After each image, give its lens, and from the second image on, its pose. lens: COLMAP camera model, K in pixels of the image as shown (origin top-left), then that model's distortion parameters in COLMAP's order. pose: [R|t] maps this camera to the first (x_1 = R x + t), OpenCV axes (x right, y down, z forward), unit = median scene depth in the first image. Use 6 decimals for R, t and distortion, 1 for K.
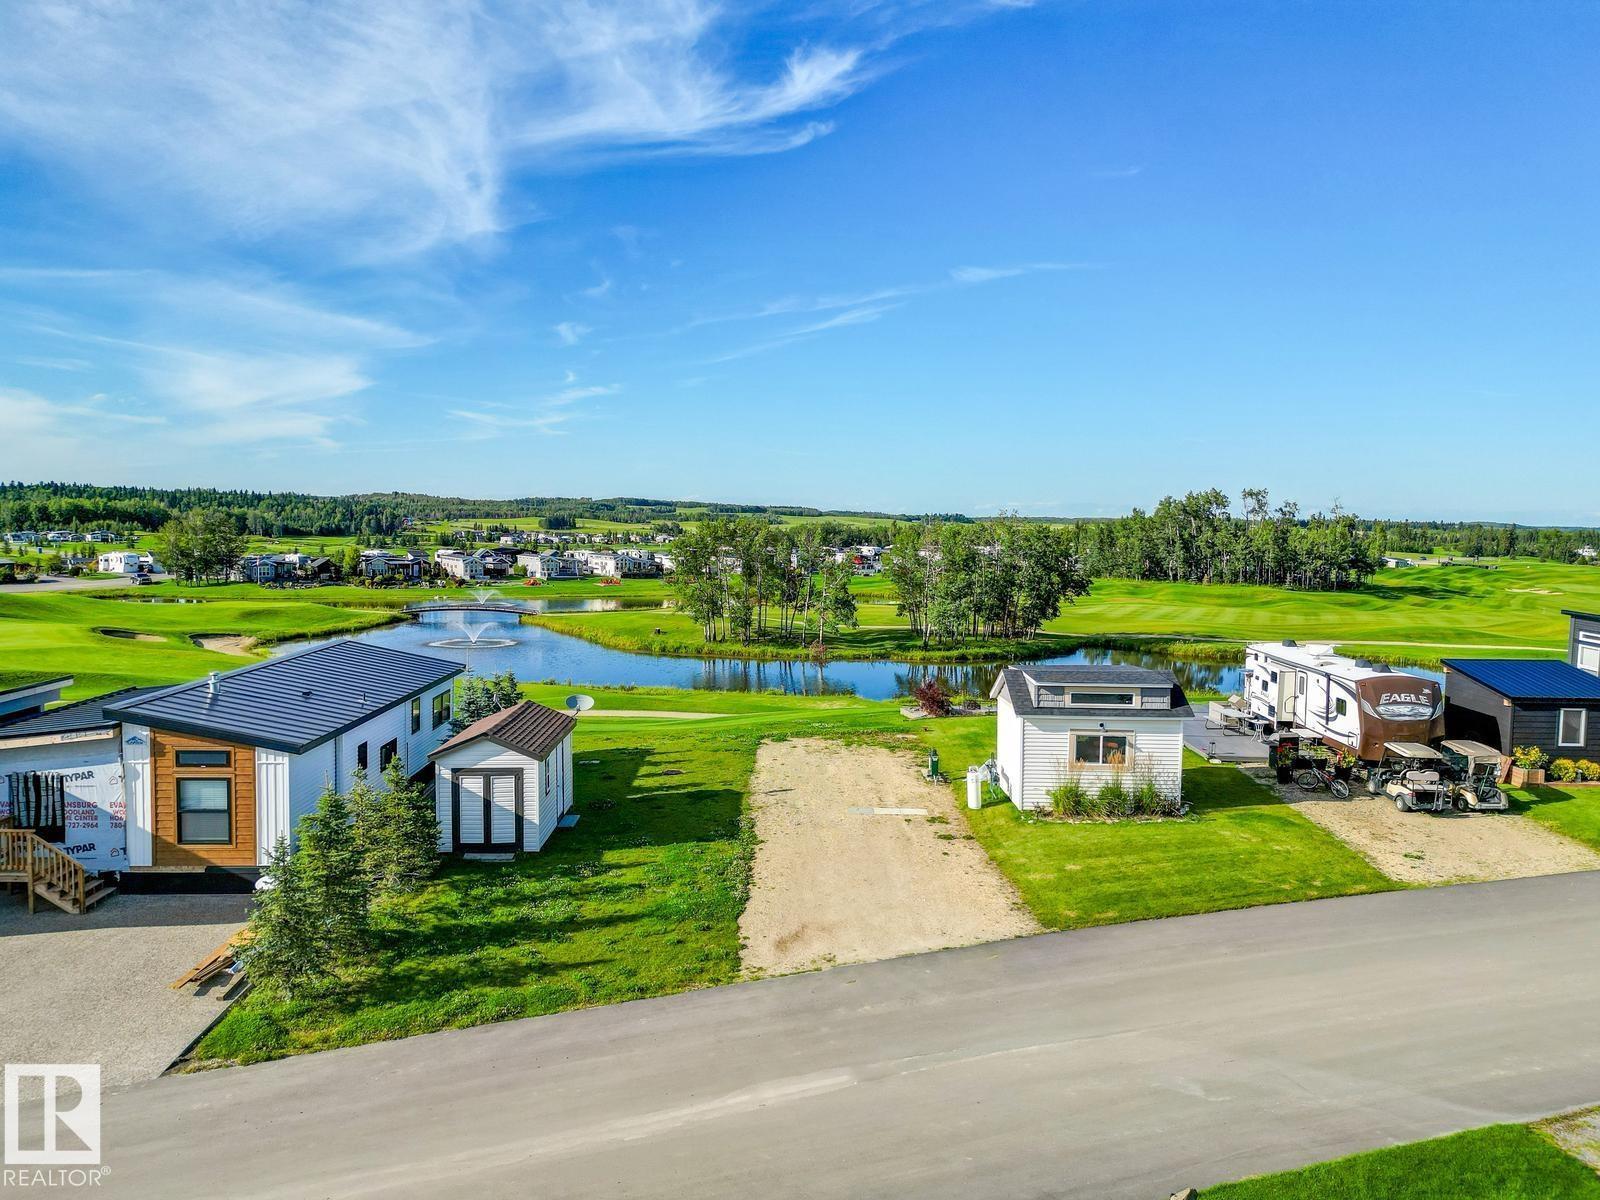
lens RADIAL K [[1135.2, 0, 800.0], [0, 1135.2, 600.0], [0, 0, 1]] dist [0.076707, -0.074623]
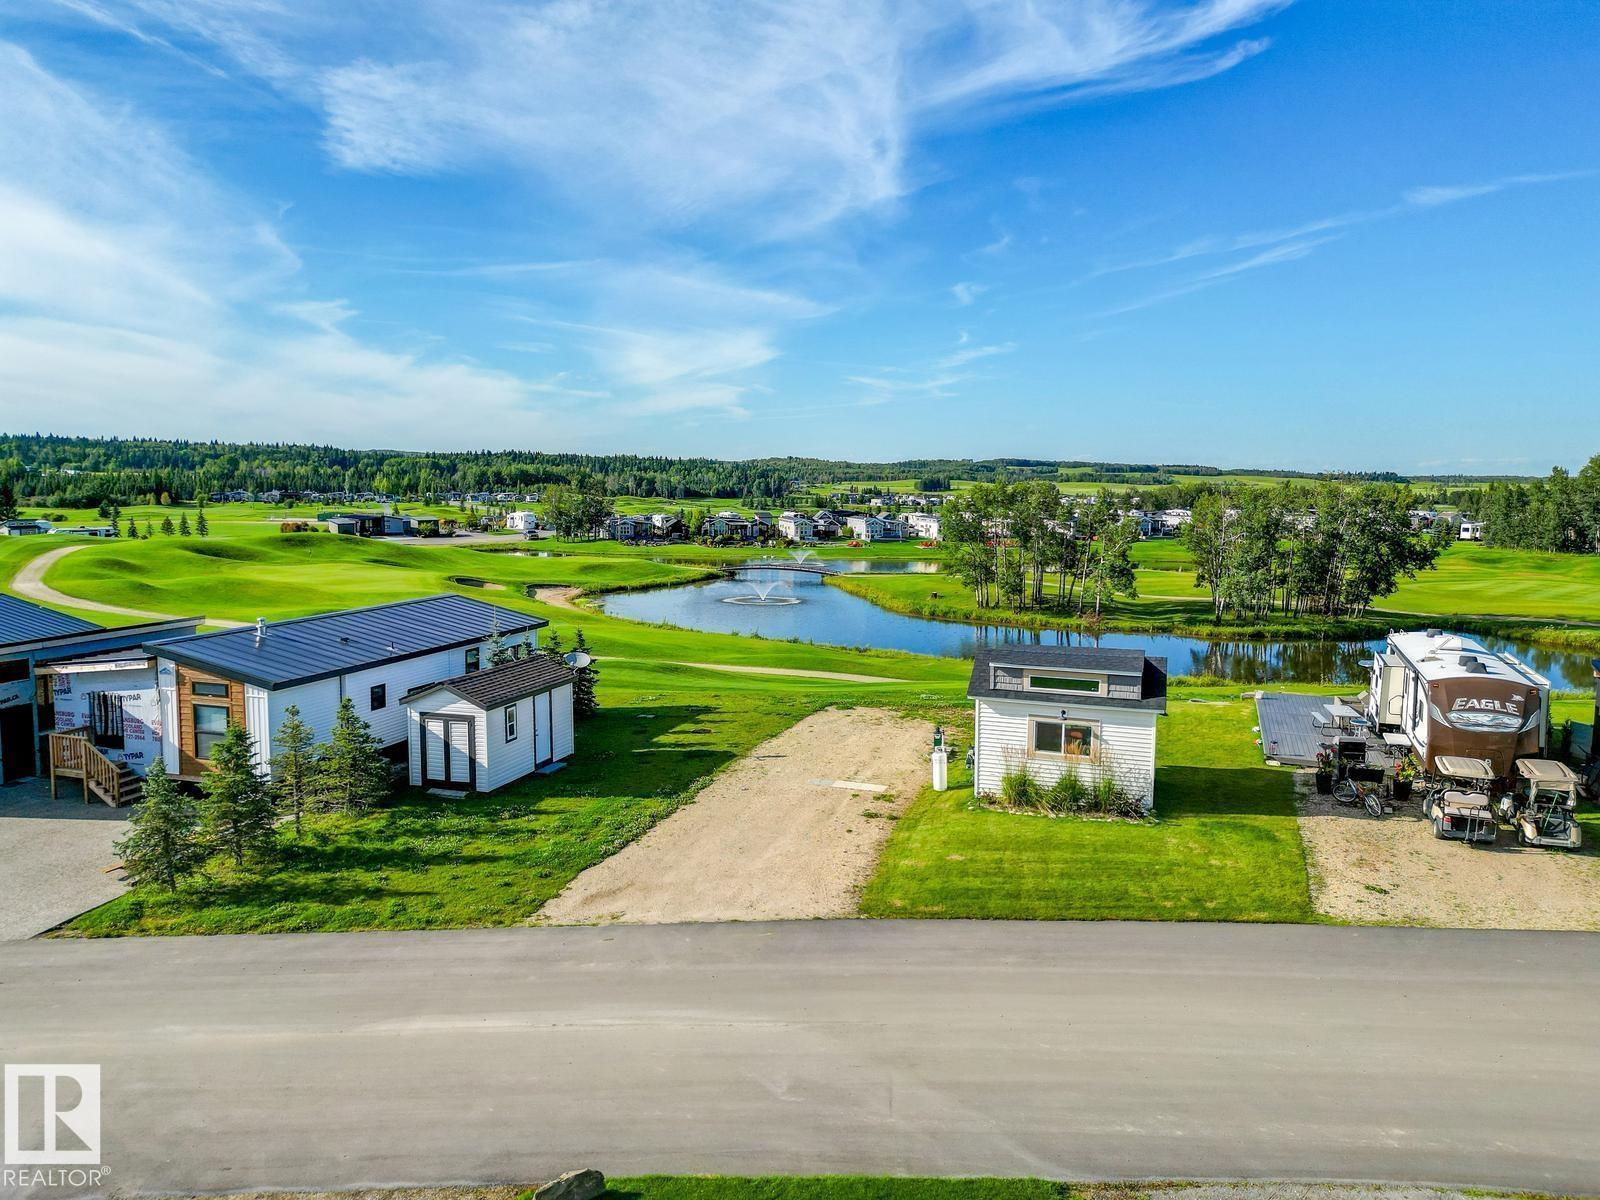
lens RADIAL K [[1135.1, 0, 797.2], [0, 1135.1, 610.5], [0, 0, 1]] dist [0.090596, -0.092781]
pose [[0.942713, 0.036427, -0.331610, 0.332251], [-0.022249, 0.998673, 0.046453, -0.010145], [0.332862, -0.036413, 0.942272, 0.054531]]
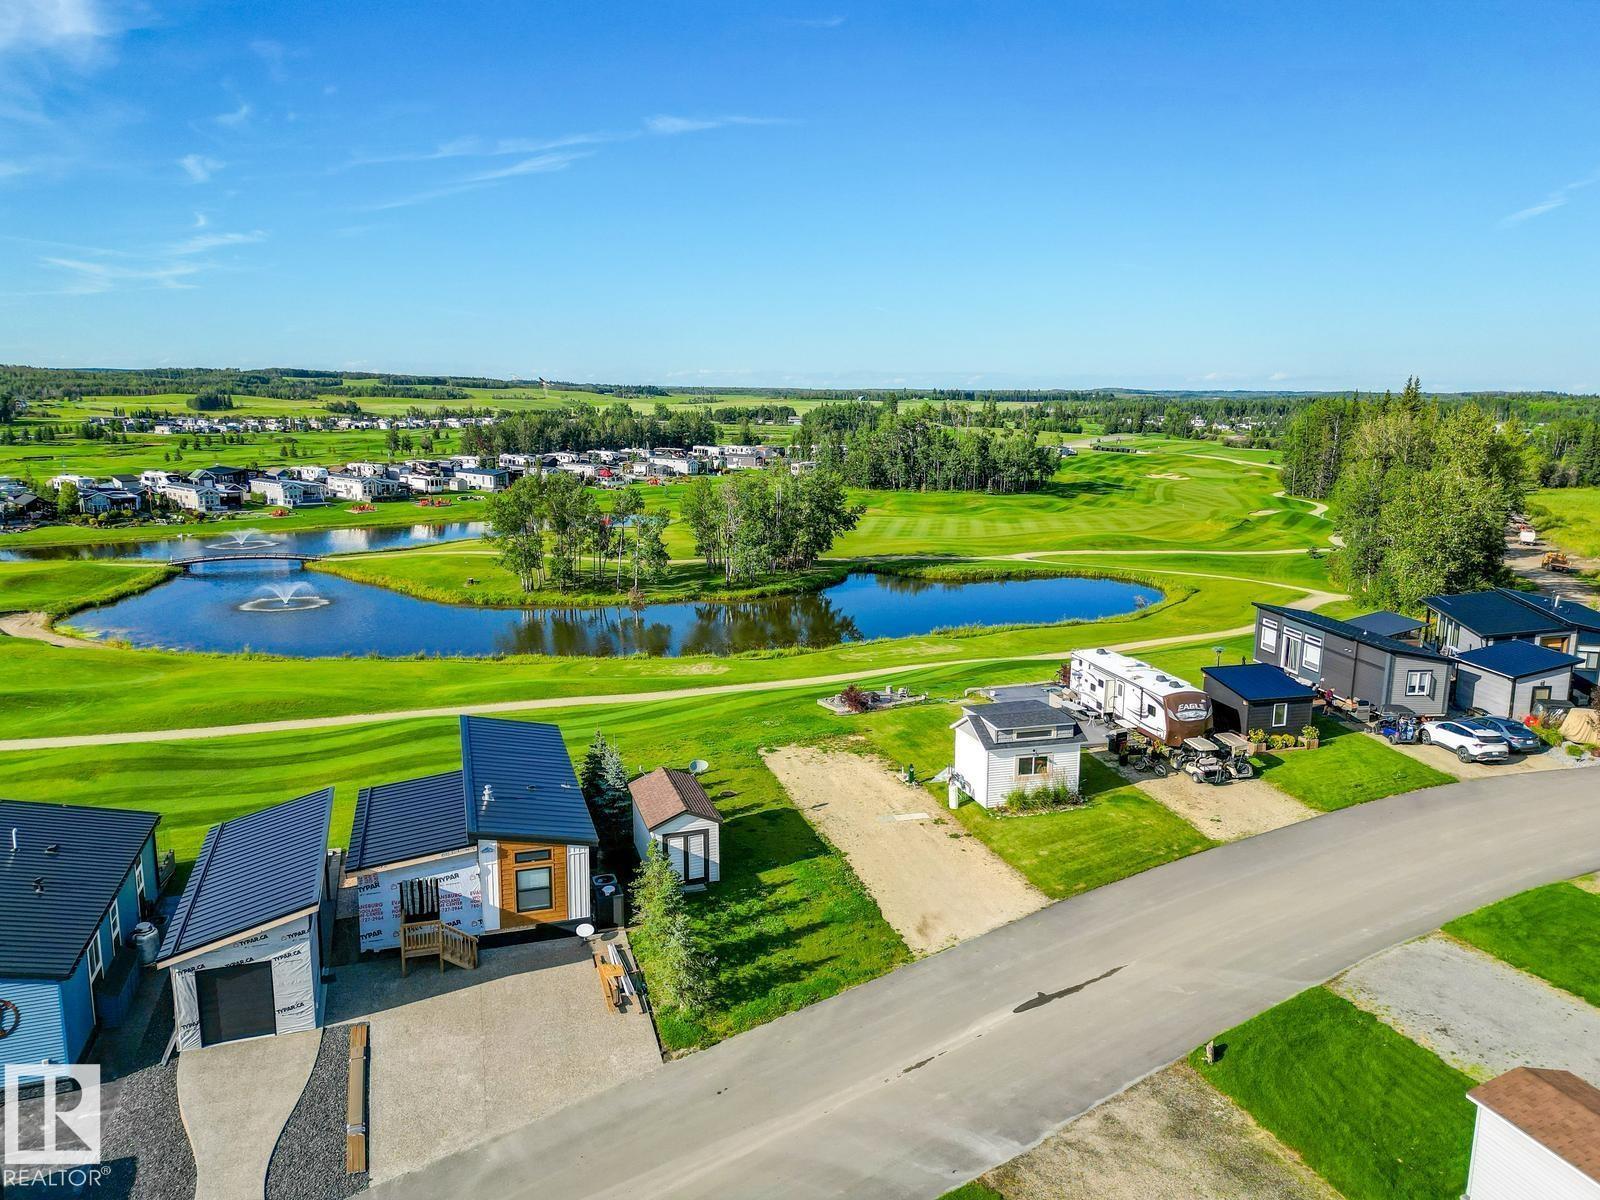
lens RADIAL K [[1135.1, 0, 797.2], [0, 1135.1, 610.5], [0, 0, 1]] dist [0.090596, -0.092781]
pose [[0.963087, -0.060217, 0.262368, -0.408833], [0.026811, 0.991270, 0.129094, -0.266305], [-0.267851, -0.117294, 0.956294, -0.353808]]
